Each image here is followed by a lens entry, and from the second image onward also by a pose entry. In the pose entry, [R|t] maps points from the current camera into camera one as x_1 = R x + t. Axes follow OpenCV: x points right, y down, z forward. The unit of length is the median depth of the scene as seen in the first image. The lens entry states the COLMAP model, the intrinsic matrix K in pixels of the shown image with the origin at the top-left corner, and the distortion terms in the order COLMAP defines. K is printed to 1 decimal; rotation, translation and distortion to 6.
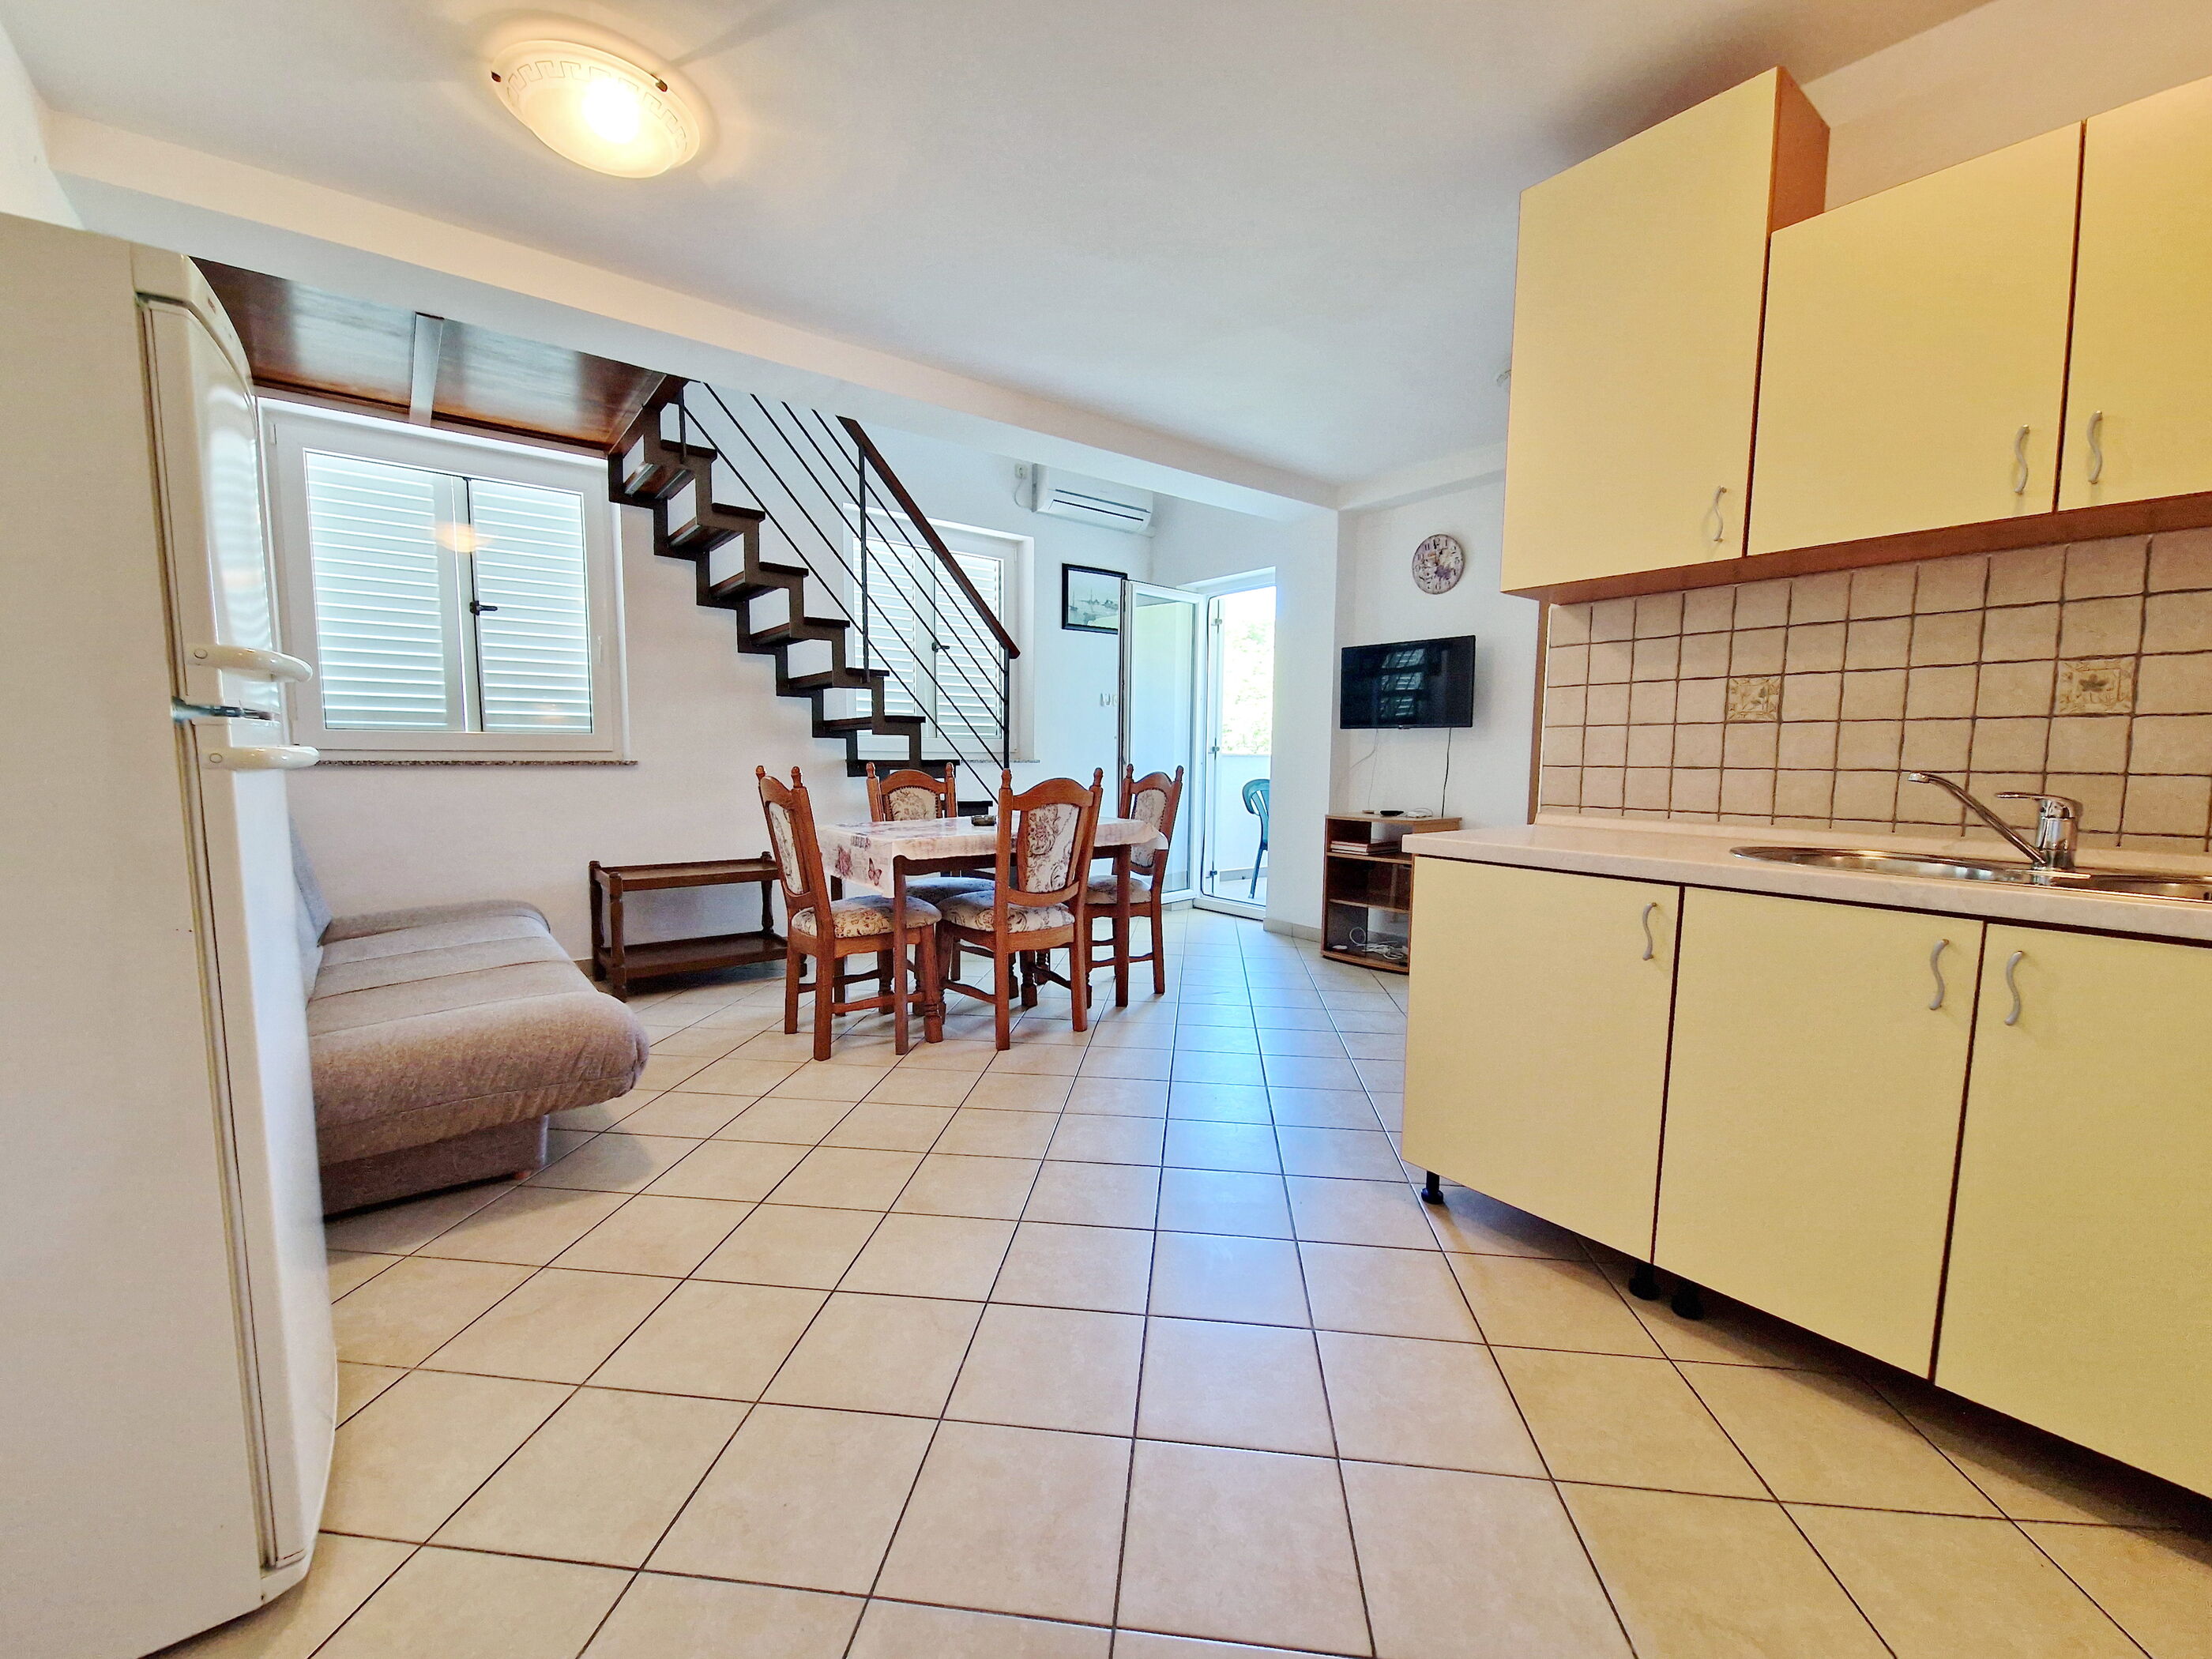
lens RADIAL K [[902.7, 0, 1096.5], [0, 902.7, 843.1], [0, 0, 1]] dist [0.001427, -0.003304]
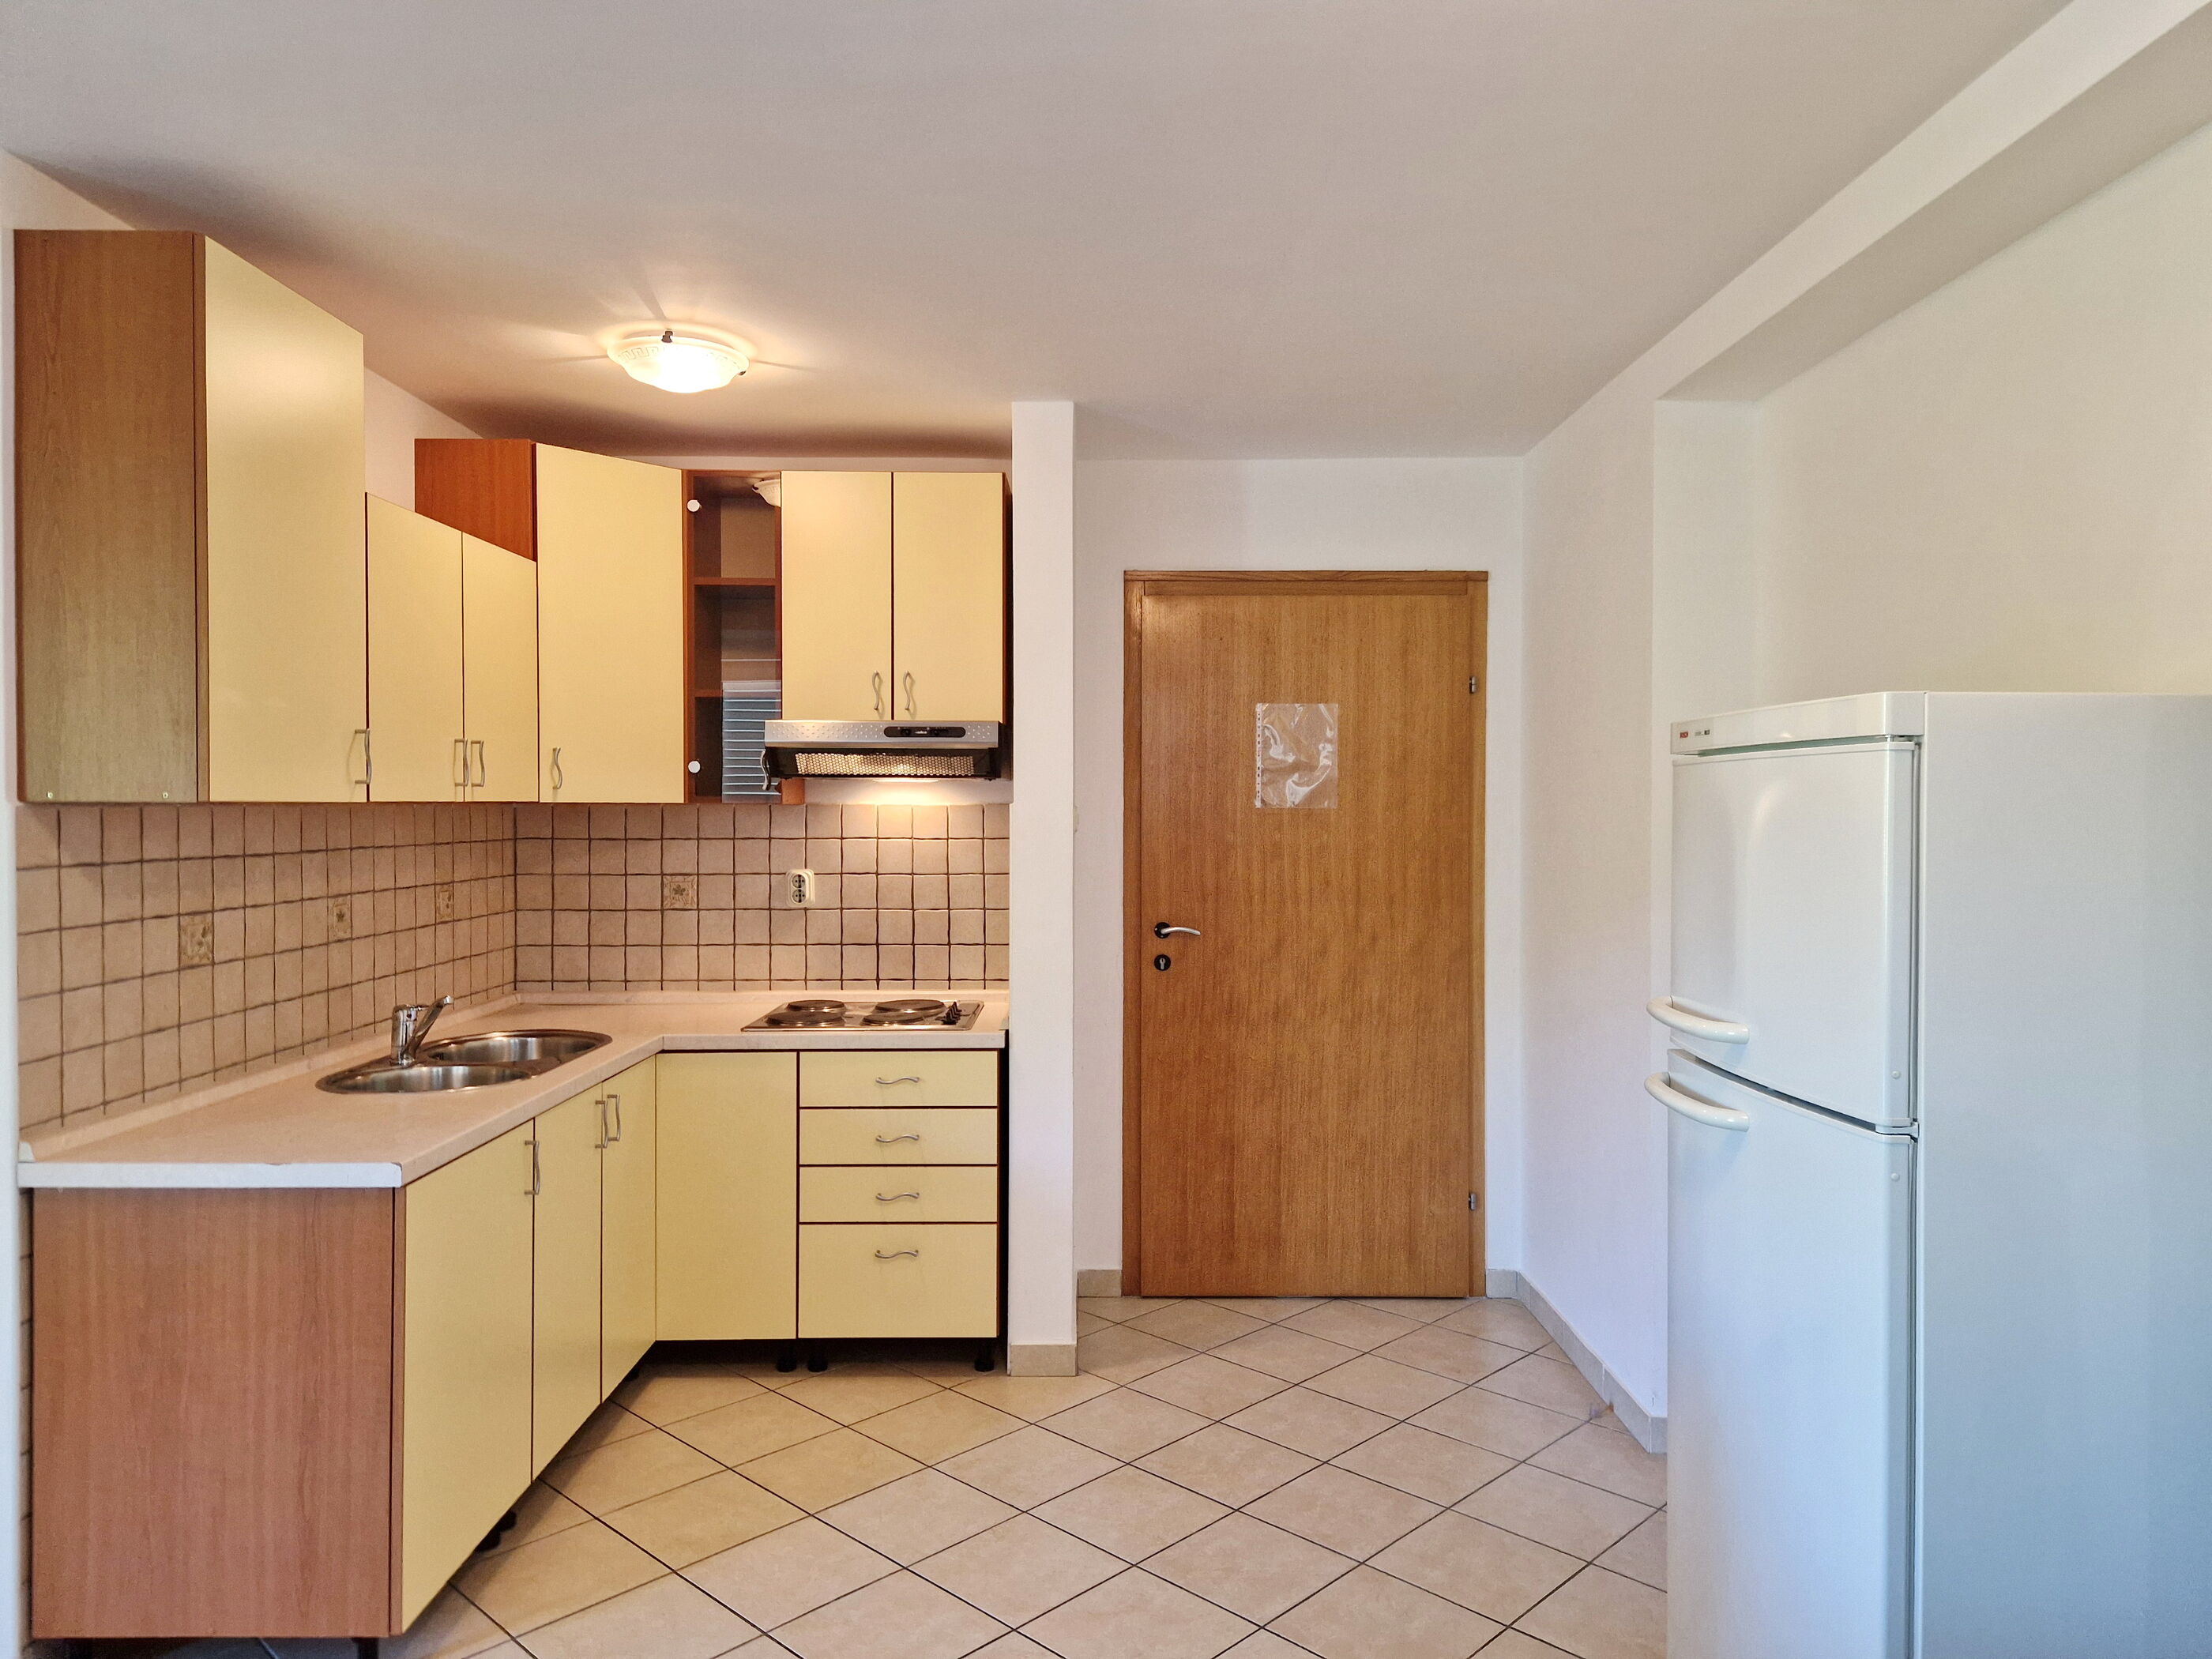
lens RADIAL K [[1469.8, 0, 1106.6], [0, 1469.8, 818.9], [0, 0, 1]] dist [0.064402, -0.059558]
pose [[-0.797583, -0.016049, 0.602996, -0.430084], [0.051198, 0.994238, 0.094181, -0.194445], [-0.601033, 0.105989, -0.792165, 0.854331]]
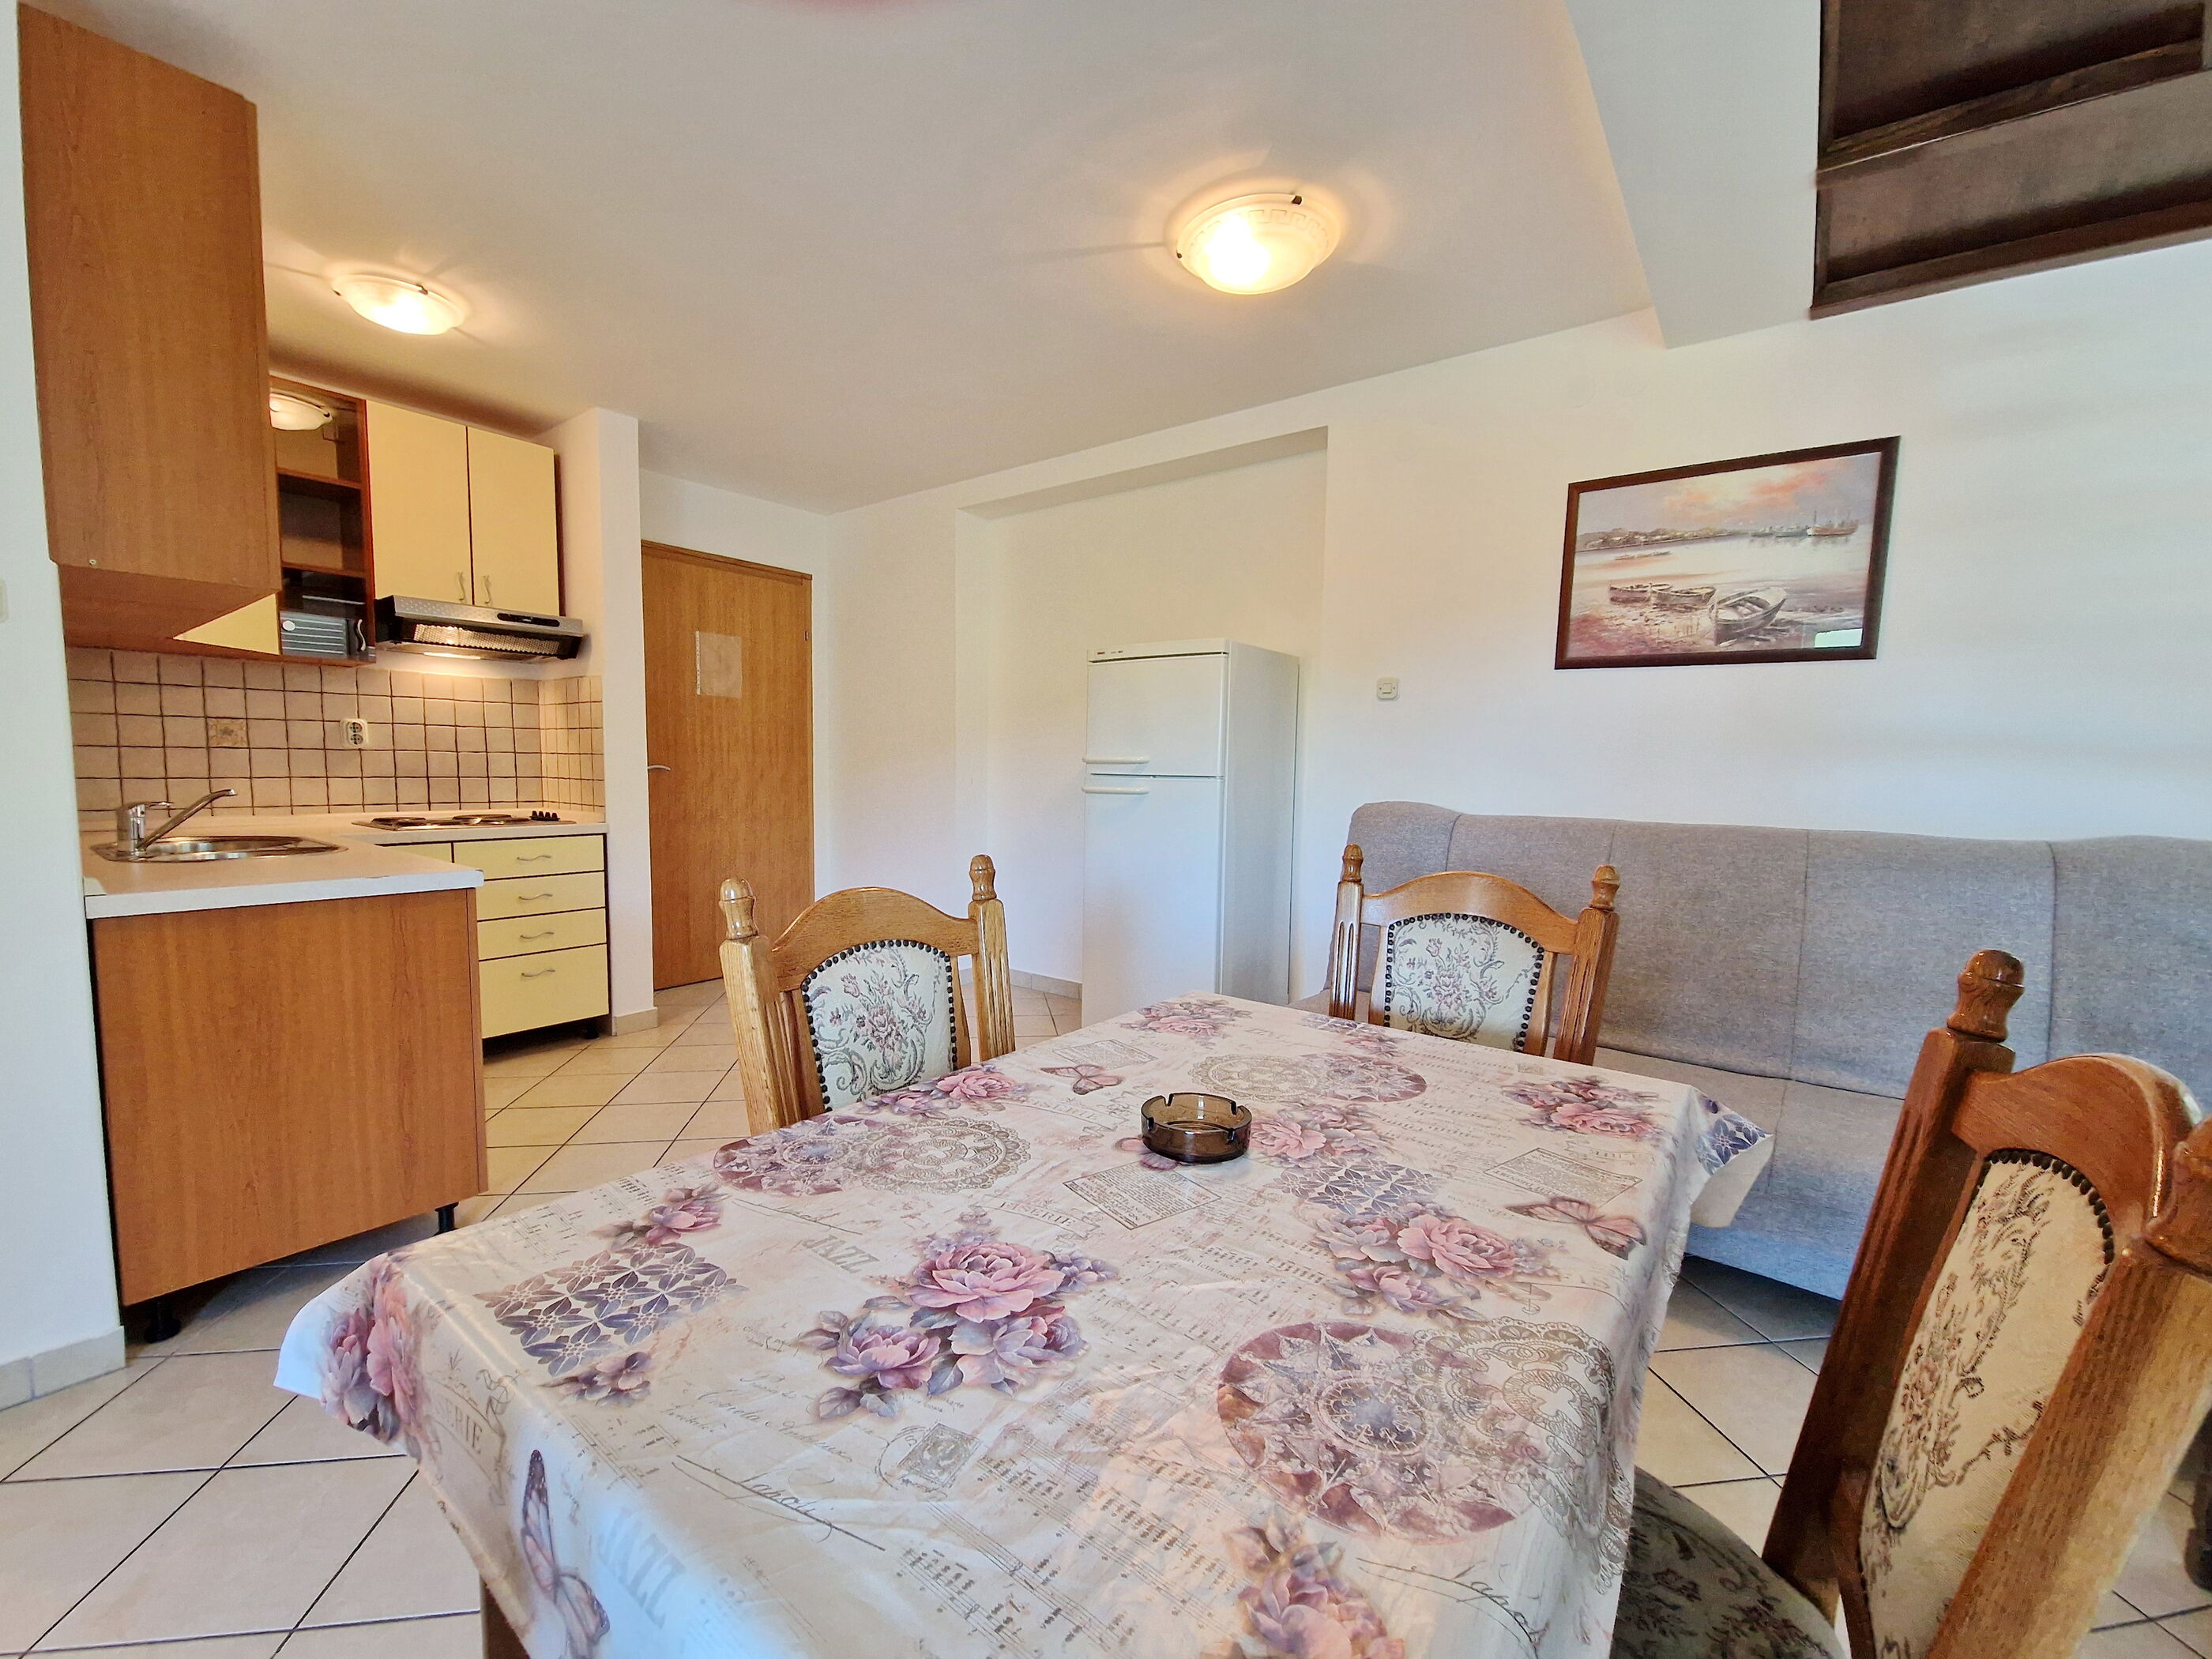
lens RADIAL K [[902.7, 0, 1091.6], [0, 902.7, 841.3], [0, 0, 1]] dist [0.001427, -0.003304]
pose [[-0.966323, -0.003806, -0.257306, -0.028080], [-0.051325, 0.982652, 0.178217, -0.137087], [0.252164, 0.185421, -0.949754, 1.155142]]
